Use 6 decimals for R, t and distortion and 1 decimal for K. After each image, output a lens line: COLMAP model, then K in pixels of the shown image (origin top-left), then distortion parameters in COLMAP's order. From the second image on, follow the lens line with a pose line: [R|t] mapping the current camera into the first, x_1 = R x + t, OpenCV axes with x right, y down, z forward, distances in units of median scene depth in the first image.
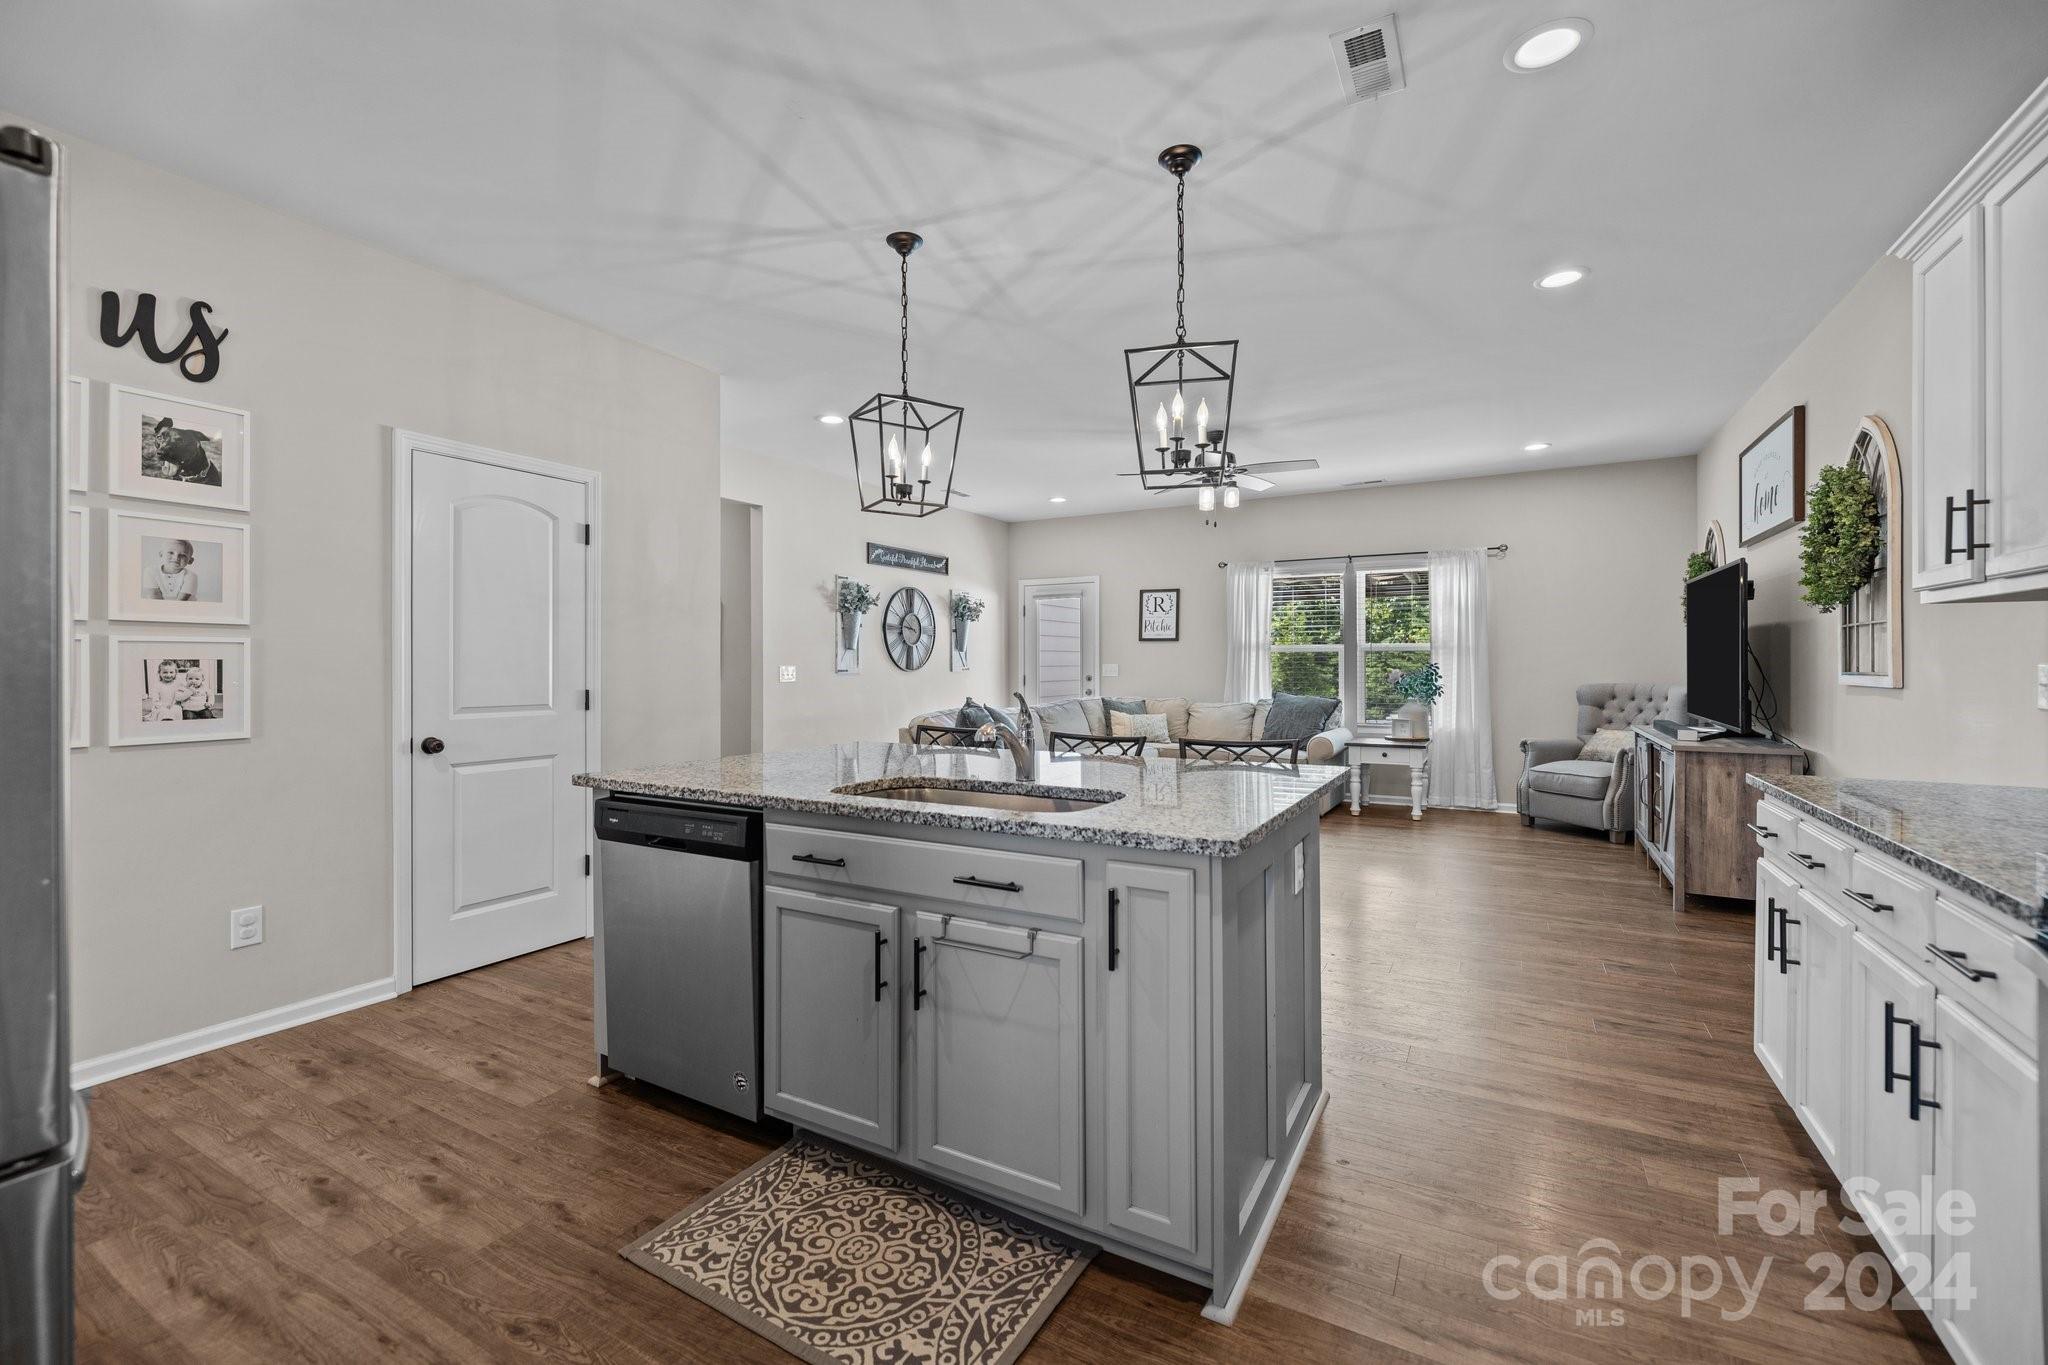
lens RADIAL K [[865.3, 0, 1022.6], [0, 865.3, 665.1], [0, 0, 1]] dist [-0.002018, 0.000116]
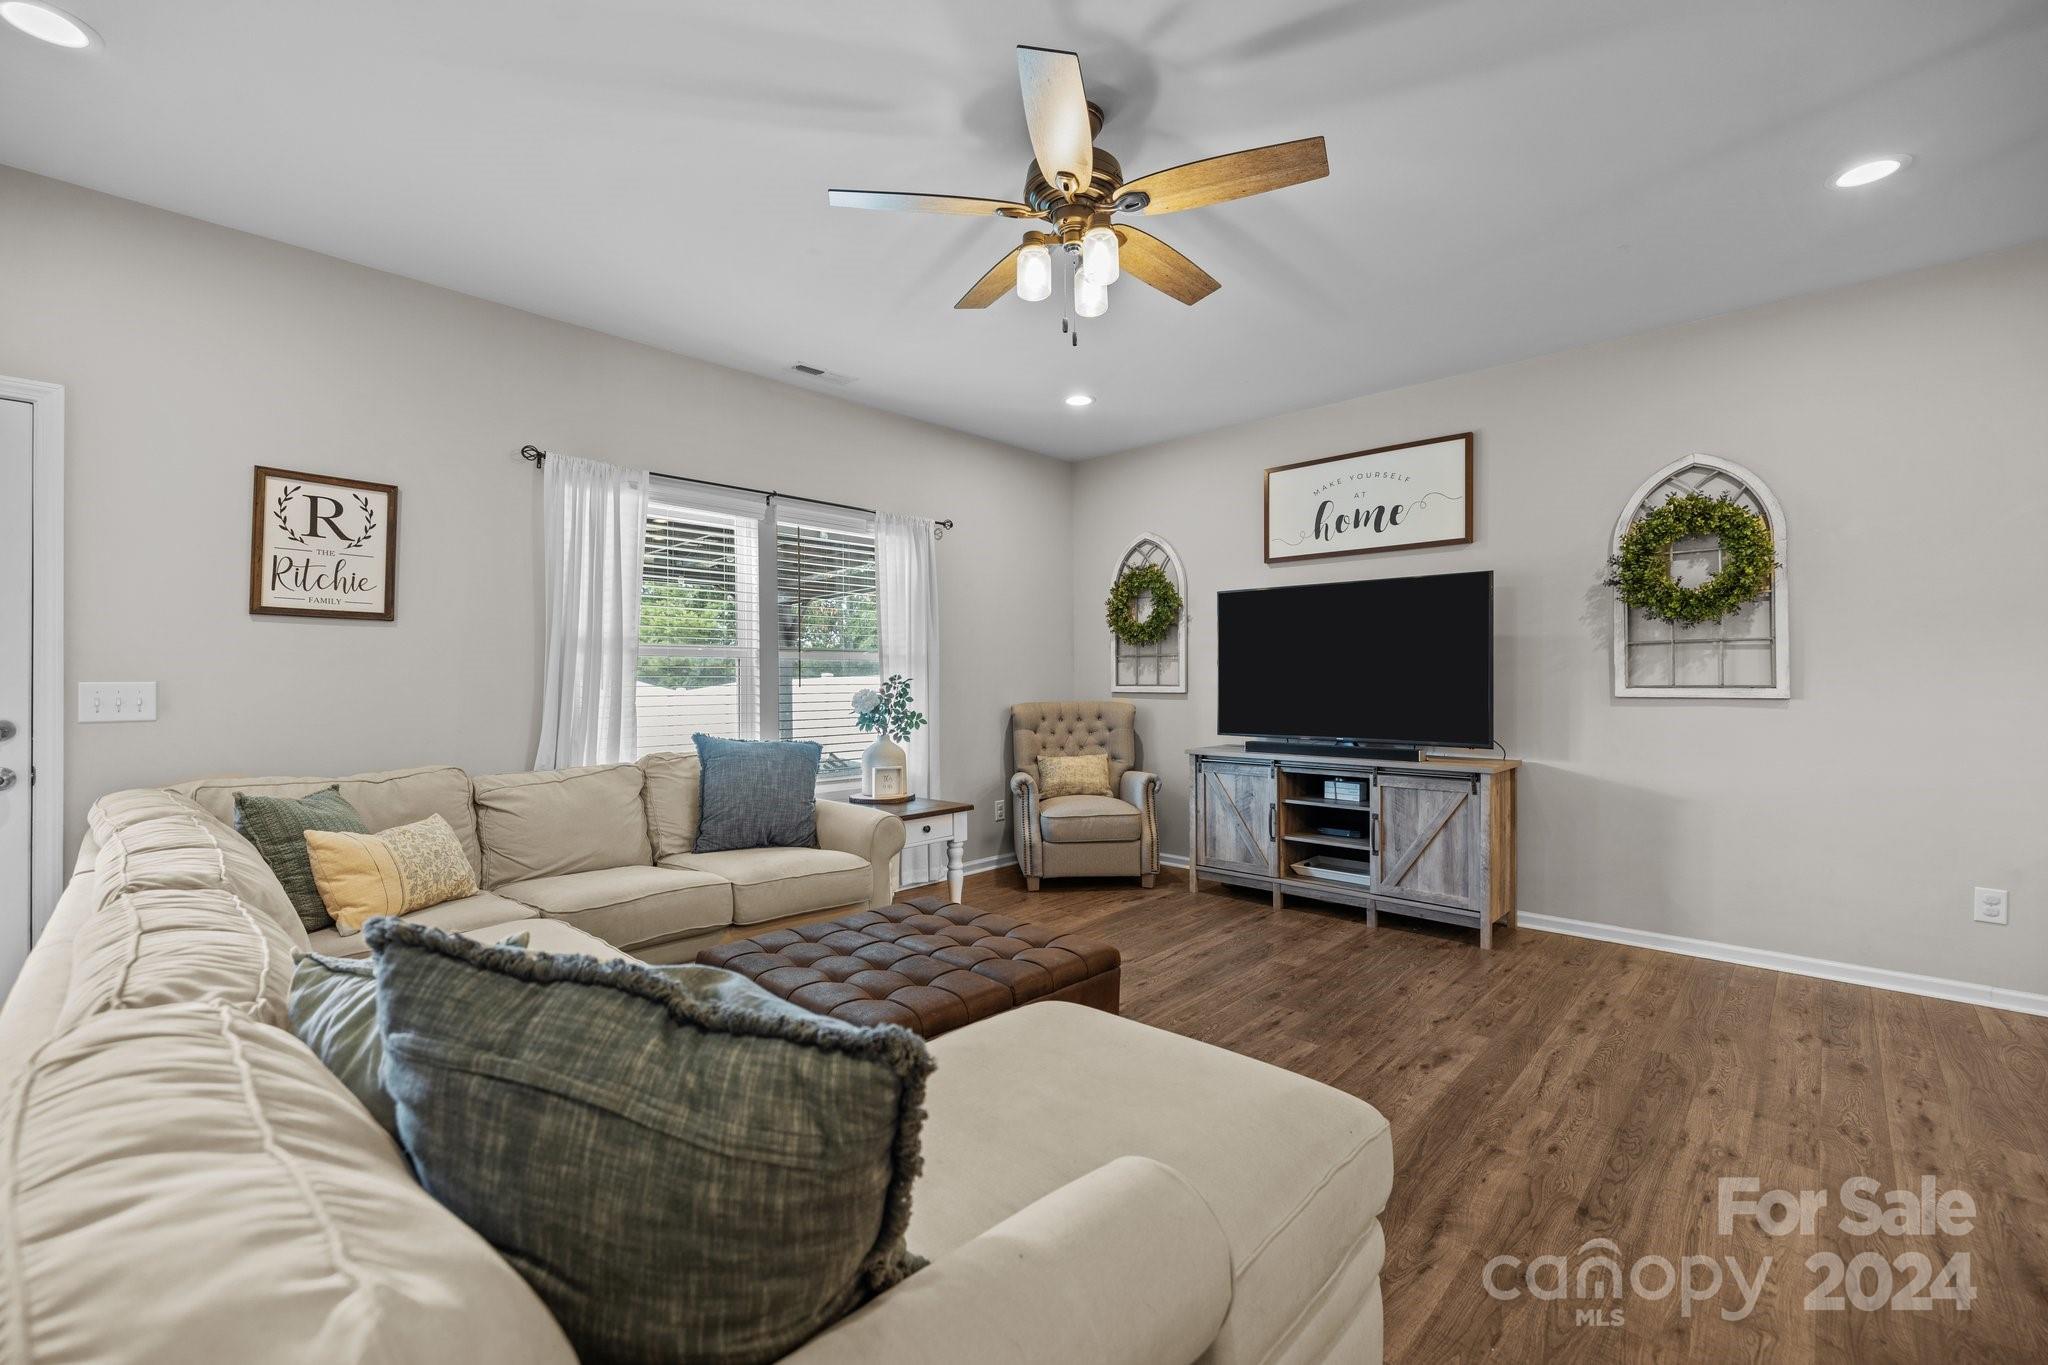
lens RADIAL K [[865.3, 0, 1009.0], [0, 865.3, 677.3], [0, 0, 1]] dist [-0.002018, 0.000116]
pose [[0.248961, 0.002956, 0.968509, -0.160889], [0.003180, 0.999987, -0.003870, -0.000490], [-0.968508, 0.004043, 0.248949, 0.816150]]
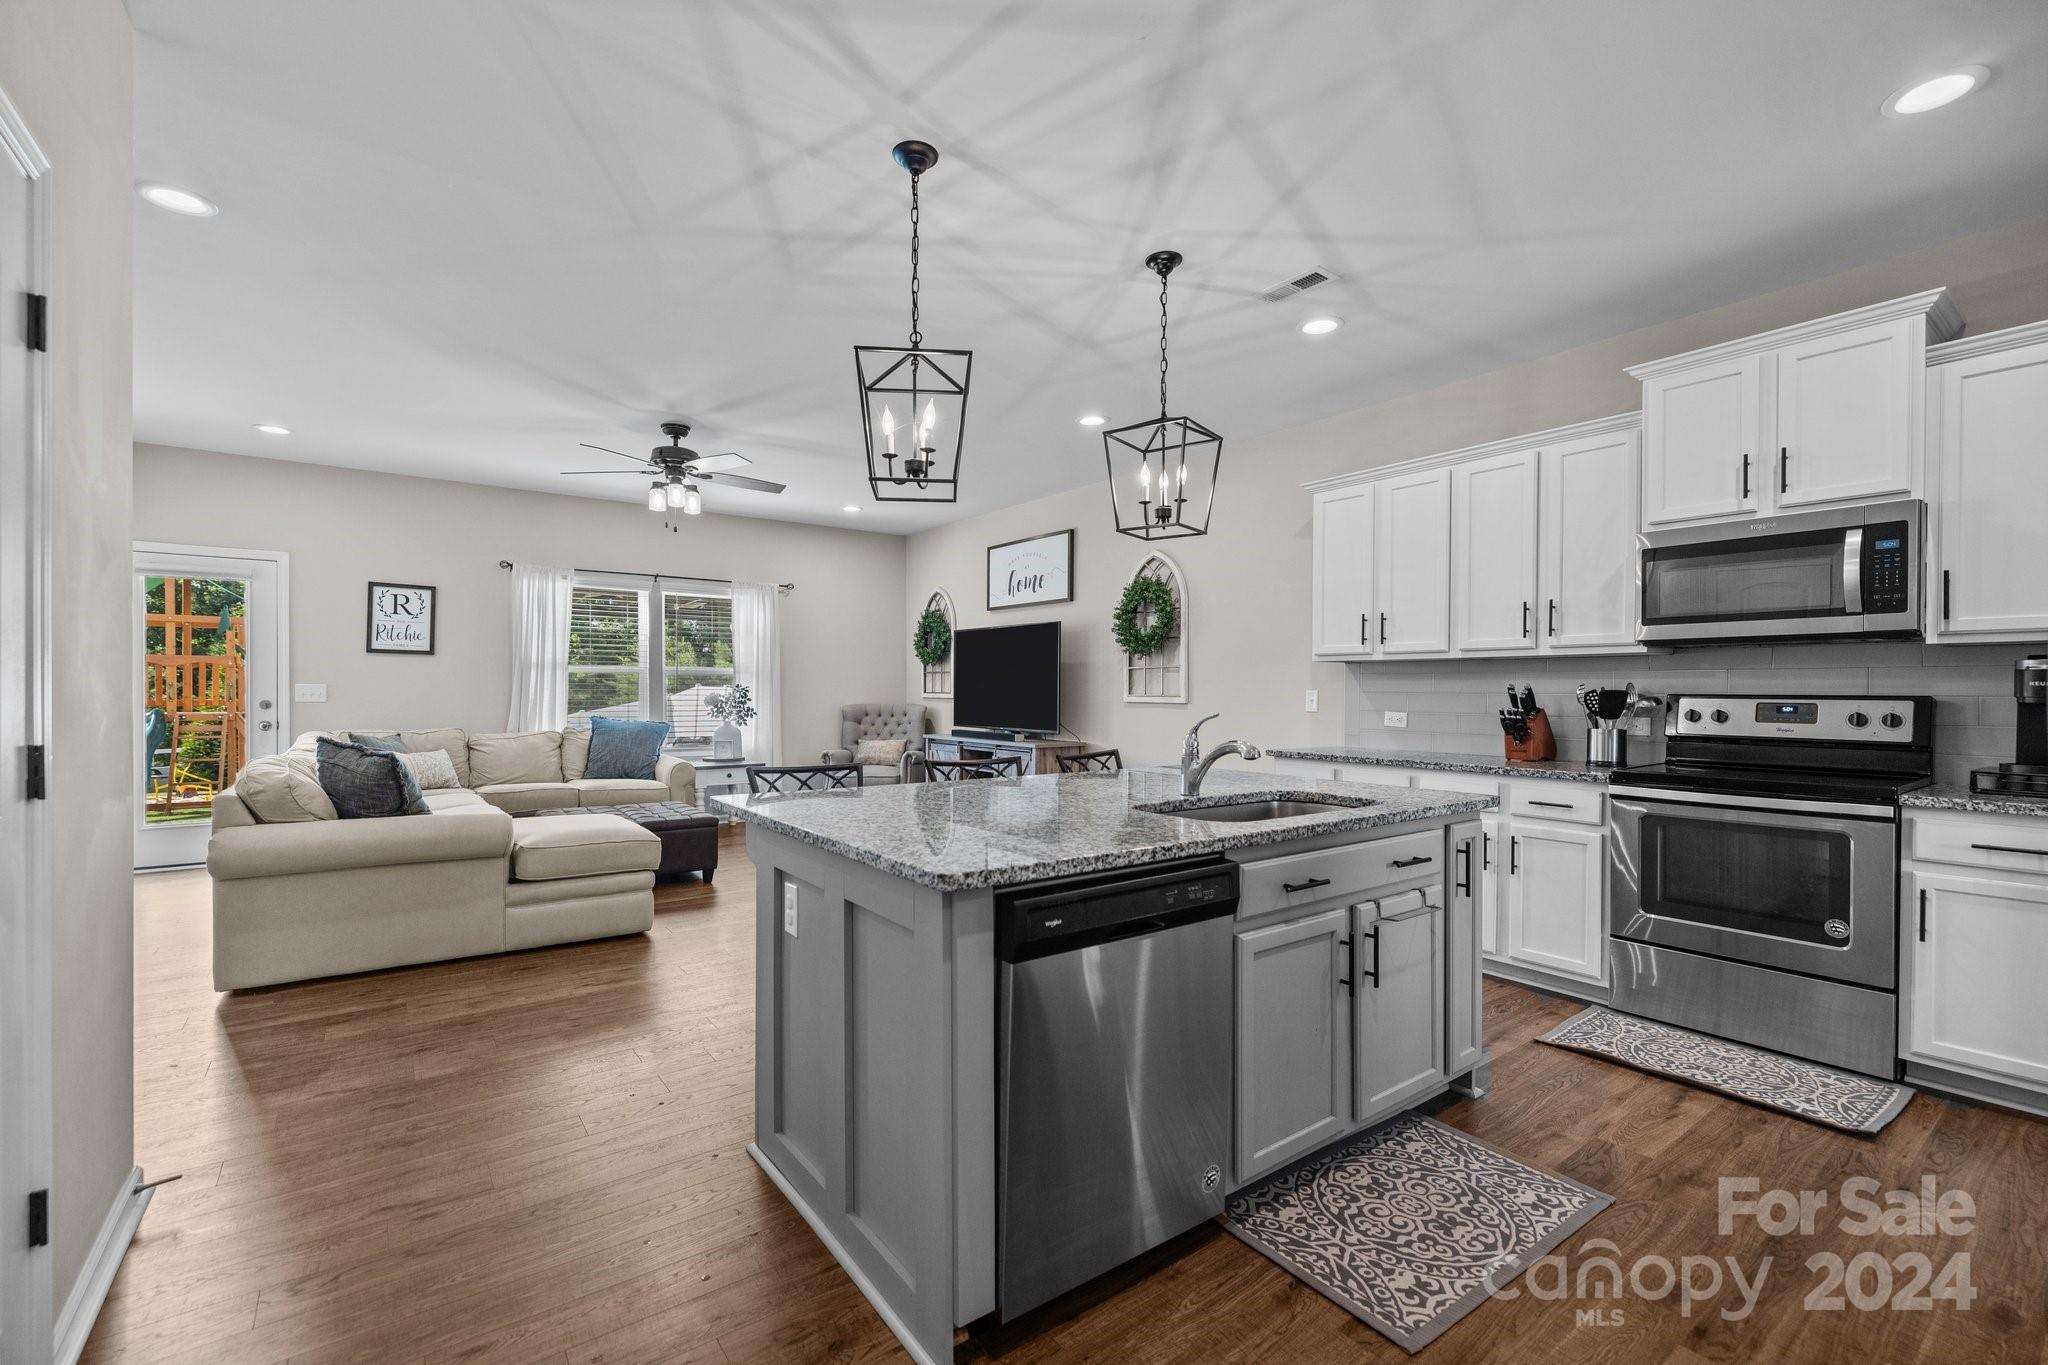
lens RADIAL K [[865.3, 0, 1004.8], [0, 865.3, 698.8], [0, 0, 1]] dist [-0.002018, 0.000116]
pose [[0.415637, -0.004995, 0.909517, -0.394954], [-0.006411, 0.999944, 0.008421, 0.001967], [-0.909508, -0.009331, 0.415582, 0.279818]]
